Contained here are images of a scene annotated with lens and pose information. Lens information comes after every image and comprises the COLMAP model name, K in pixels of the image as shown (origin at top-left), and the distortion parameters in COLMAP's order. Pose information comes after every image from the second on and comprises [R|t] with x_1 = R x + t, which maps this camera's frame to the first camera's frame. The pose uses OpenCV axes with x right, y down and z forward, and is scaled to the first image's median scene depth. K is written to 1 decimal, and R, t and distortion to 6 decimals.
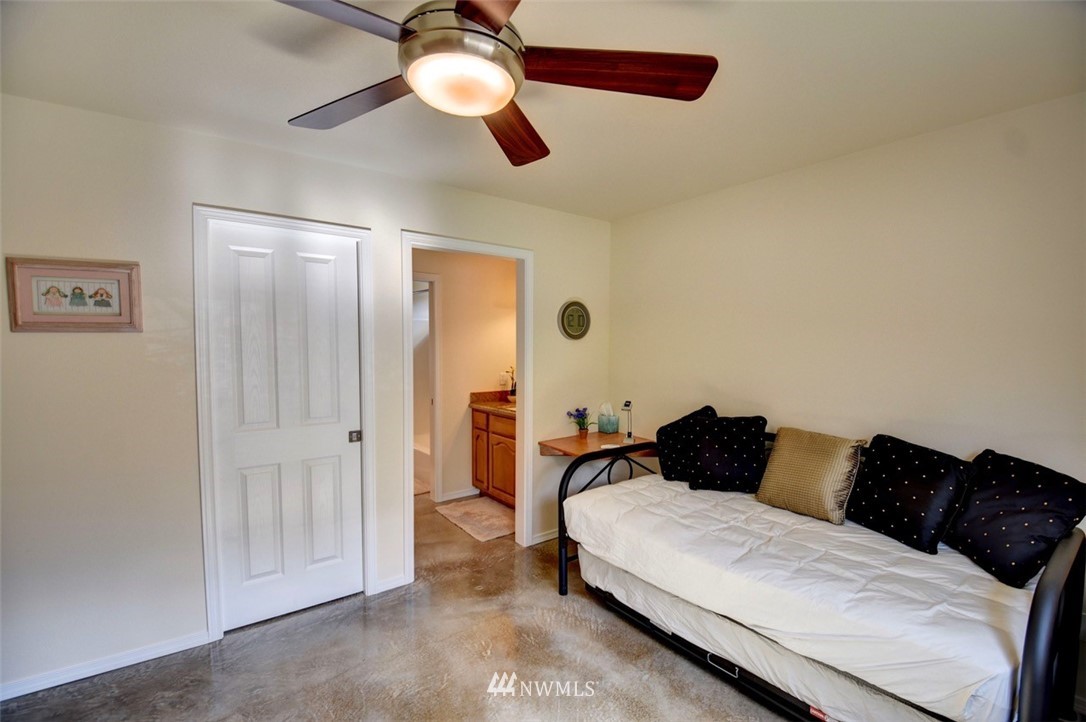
lens RADIAL K [[482.6, 0, 544.6], [0, 482.6, 363.8], [0, 0, 1]] dist [-0.007152, -0.009906]
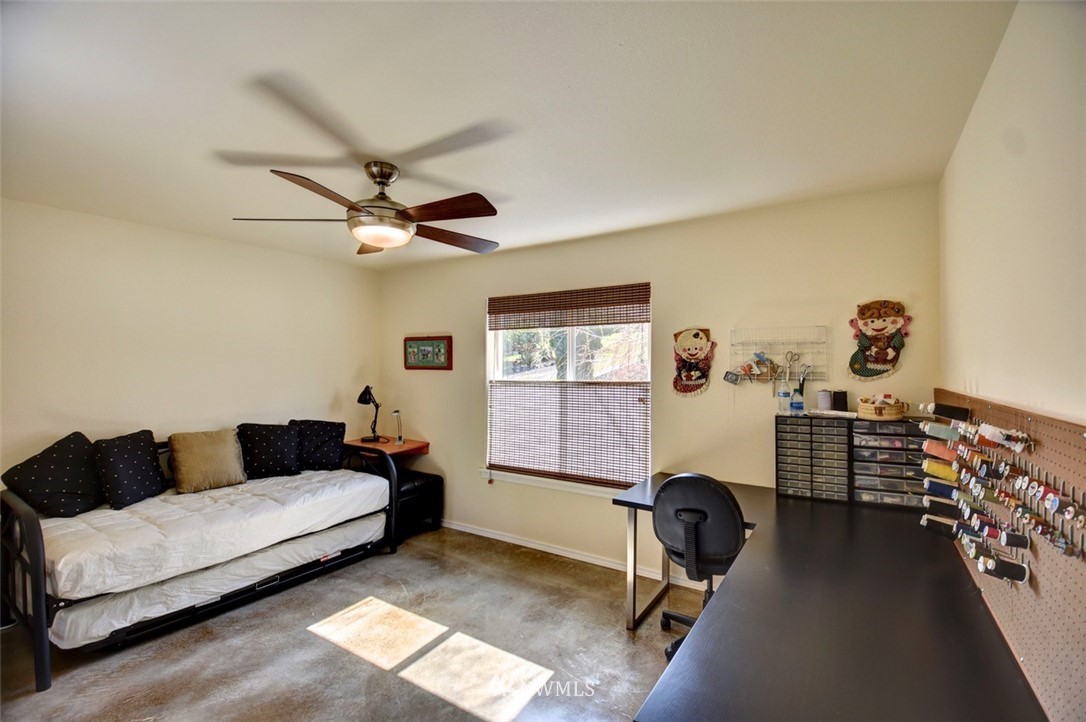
lens RADIAL K [[482.6, 0, 544.9], [0, 482.6, 365.4], [0, 0, 1]] dist [-0.007152, -0.009906]
pose [[-0.331033, -0.000563, 0.943619, -1.238344], [0.036460, 0.999245, 0.013387, -0.034805], [-0.942914, 0.038836, -0.330763, 0.608682]]
